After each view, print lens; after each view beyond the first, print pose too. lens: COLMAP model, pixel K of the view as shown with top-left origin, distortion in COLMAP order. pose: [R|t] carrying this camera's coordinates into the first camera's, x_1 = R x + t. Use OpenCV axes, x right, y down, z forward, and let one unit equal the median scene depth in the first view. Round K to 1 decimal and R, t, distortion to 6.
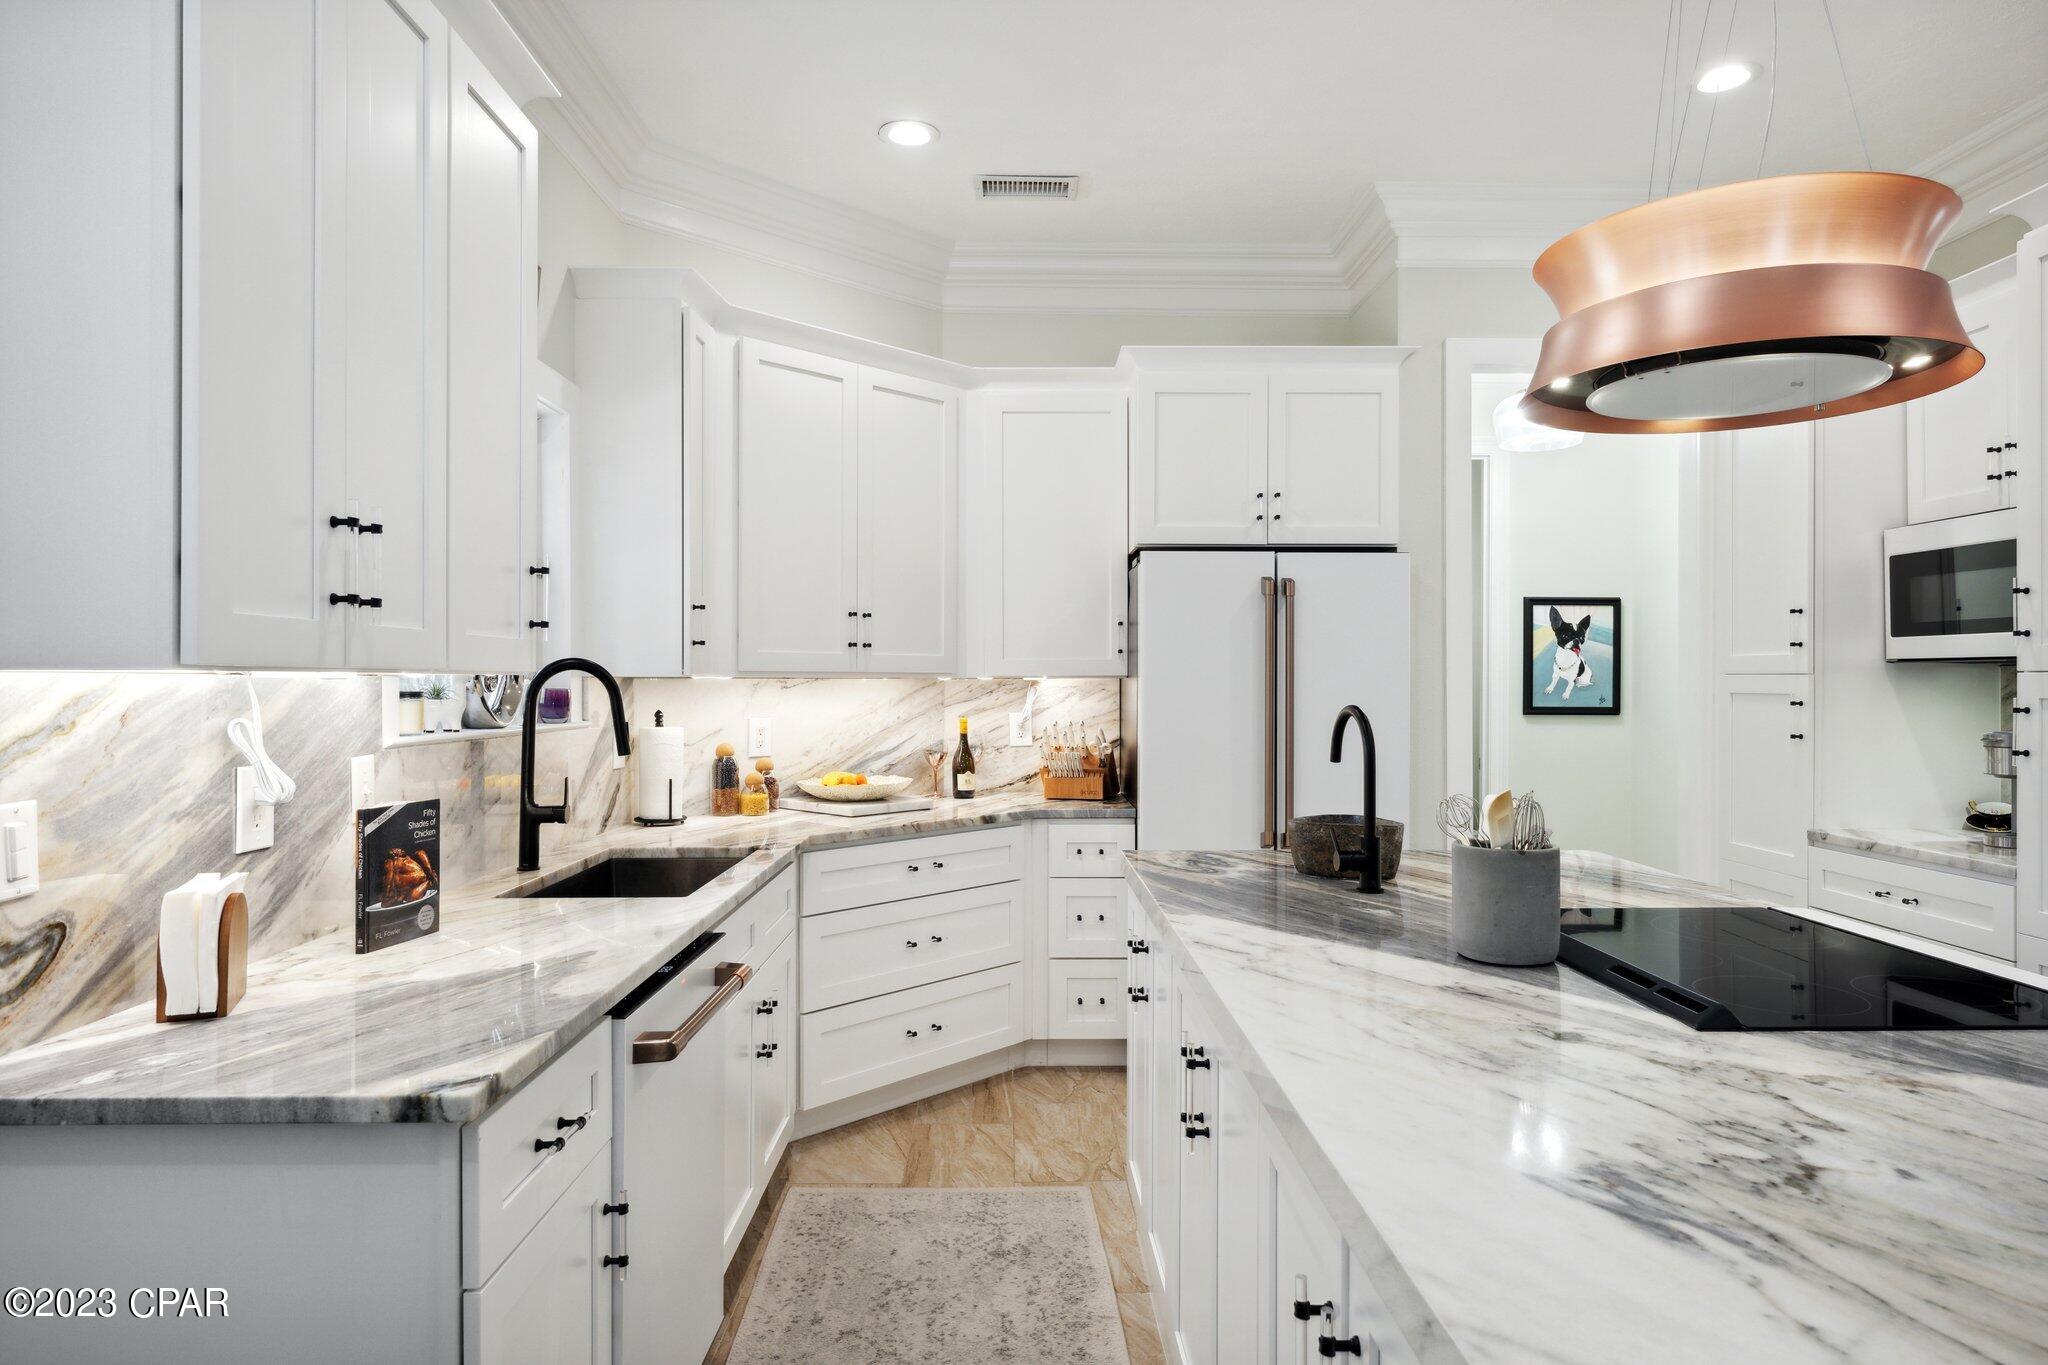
lens RADIAL K [[1224.3, 0, 1024.4], [0, 1224.3, 674.5], [0, 0, 1]] dist [0.000632, 0.000270]
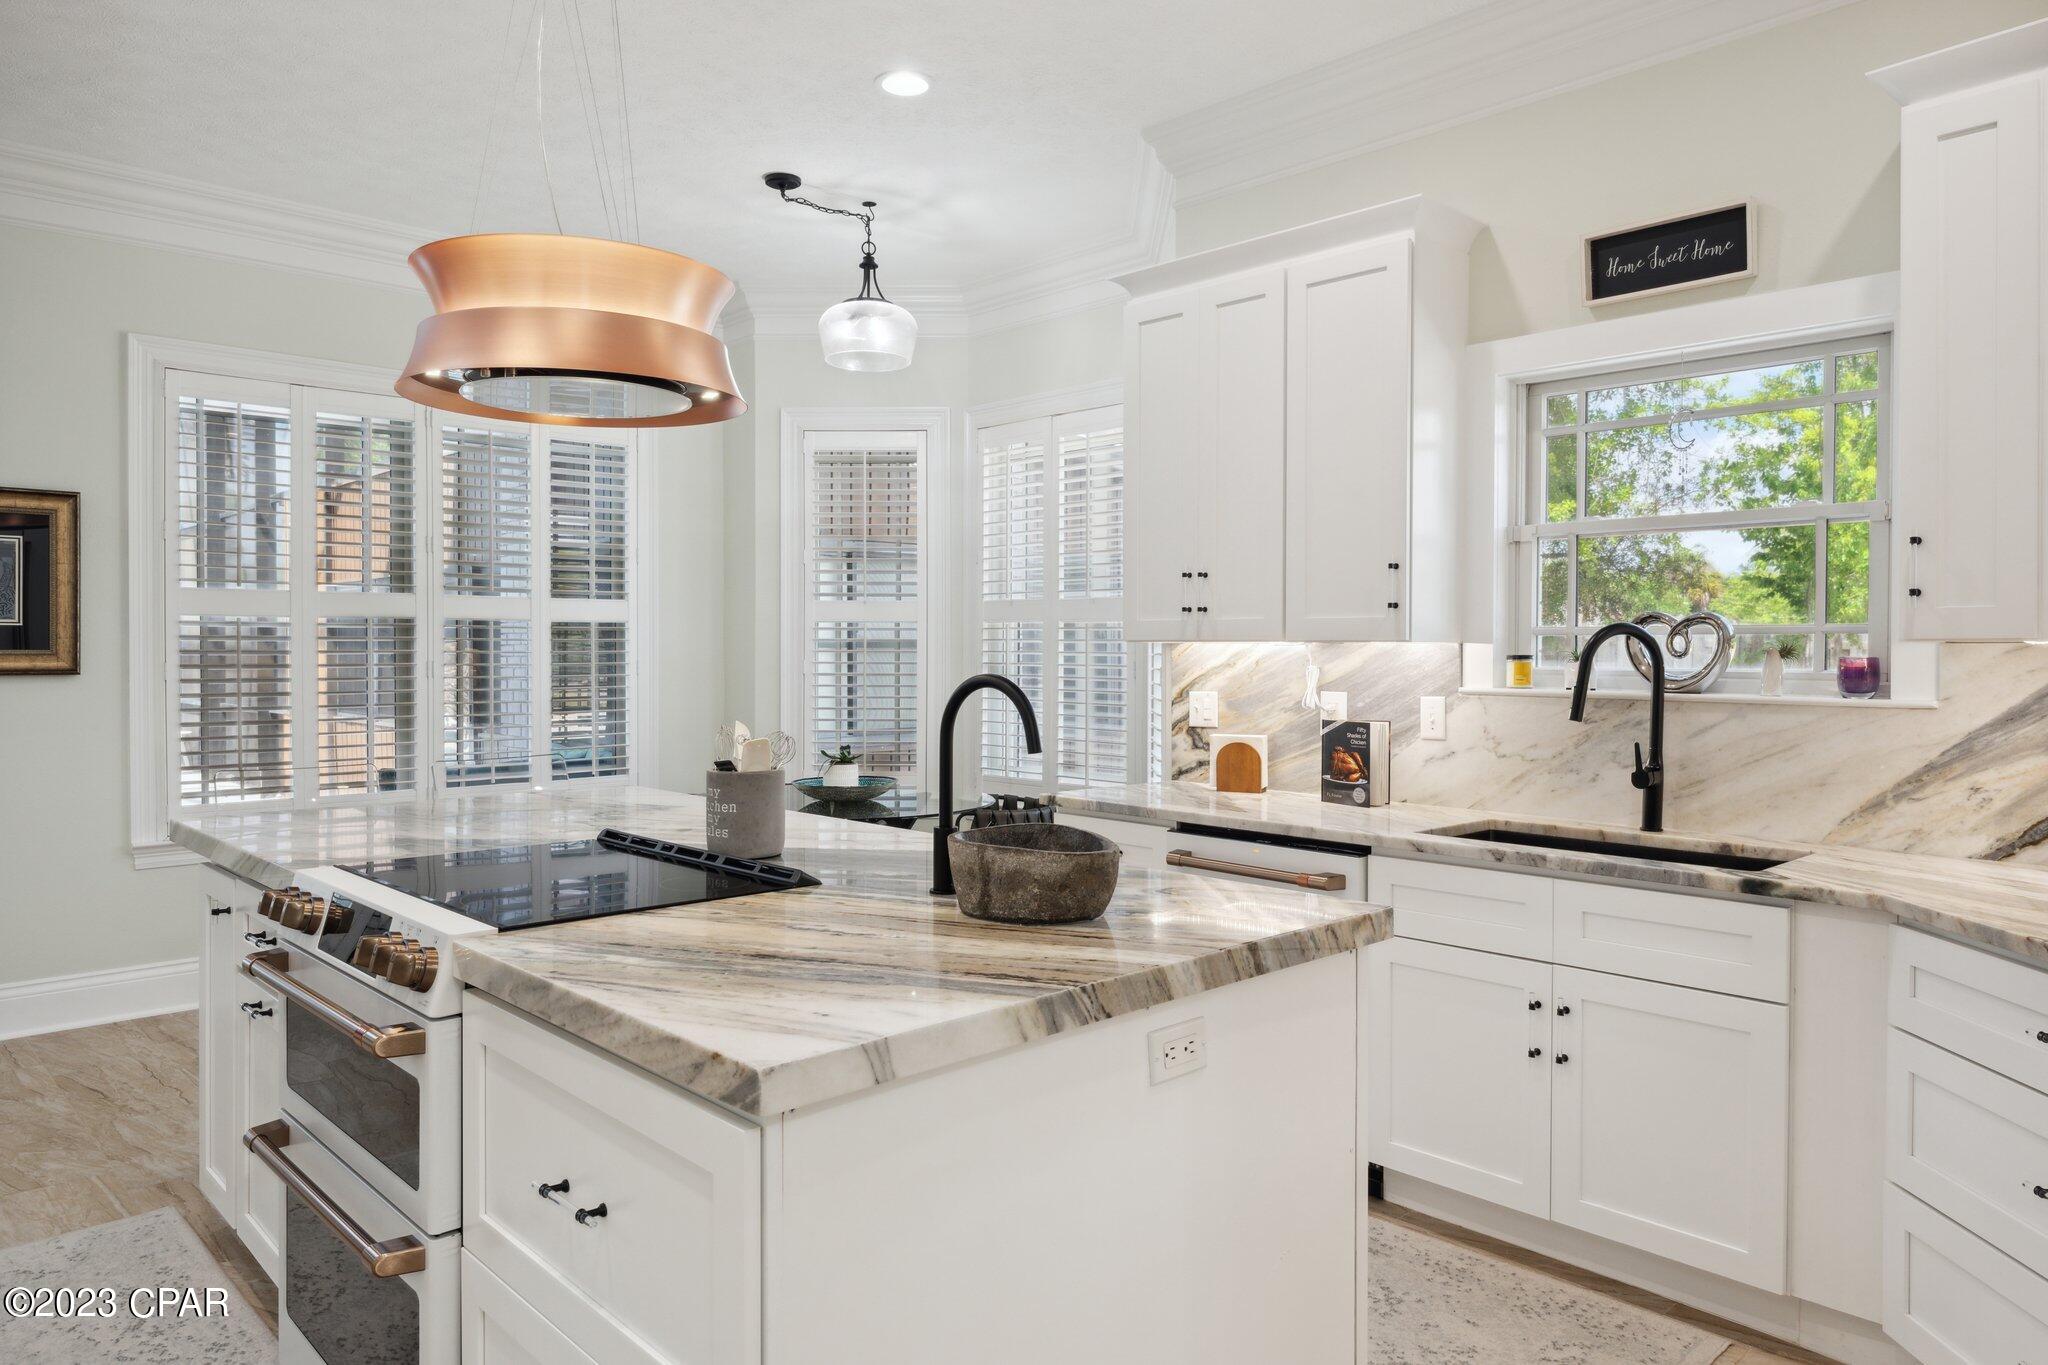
lens RADIAL K [[1300.0, 0, 1022.6], [0, 1300.0, 659.7], [0, 0, 1]] dist [0.000266, -0.000312]
pose [[-0.733800, 0.004245, -0.679352, 1.024610], [0.001300, 0.999987, 0.004845, 0.014796], [0.679364, 0.002672, -0.733797, 2.040835]]
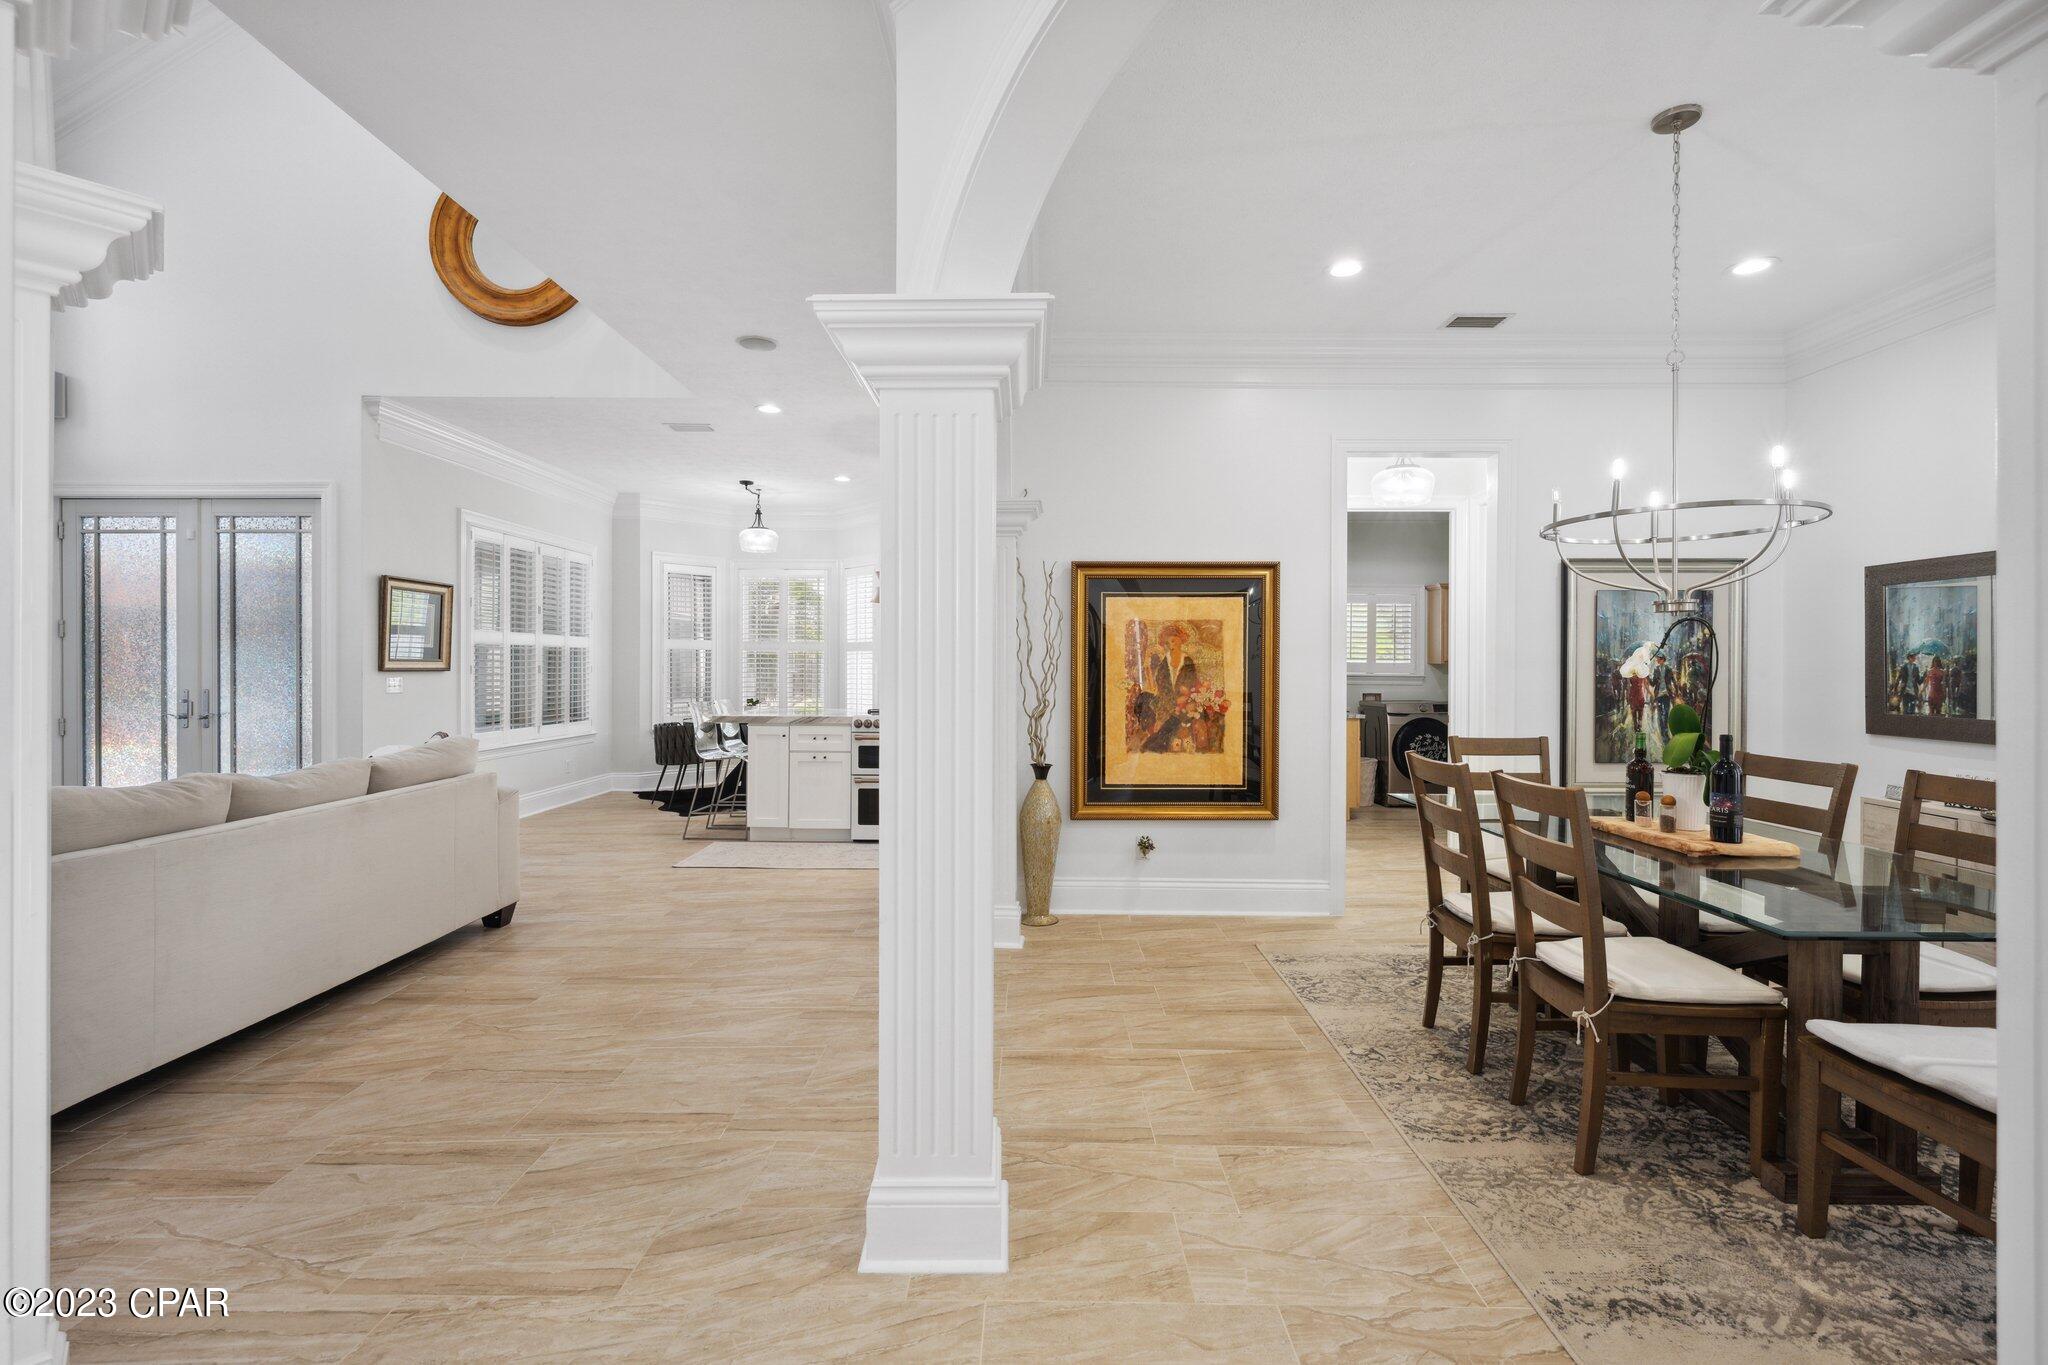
lens RADIAL K [[889.2, 0, 1024.4], [0, 889.2, 667.7], [0, 0, 1]] dist [0.000029, 0.000082]
pose [[-0.029118, 0.001498, -0.999575, 3.891087], [-0.000631, 0.999999, 0.001517, 0.030792], [0.999576, 0.000675, -0.029117, 1.452514]]
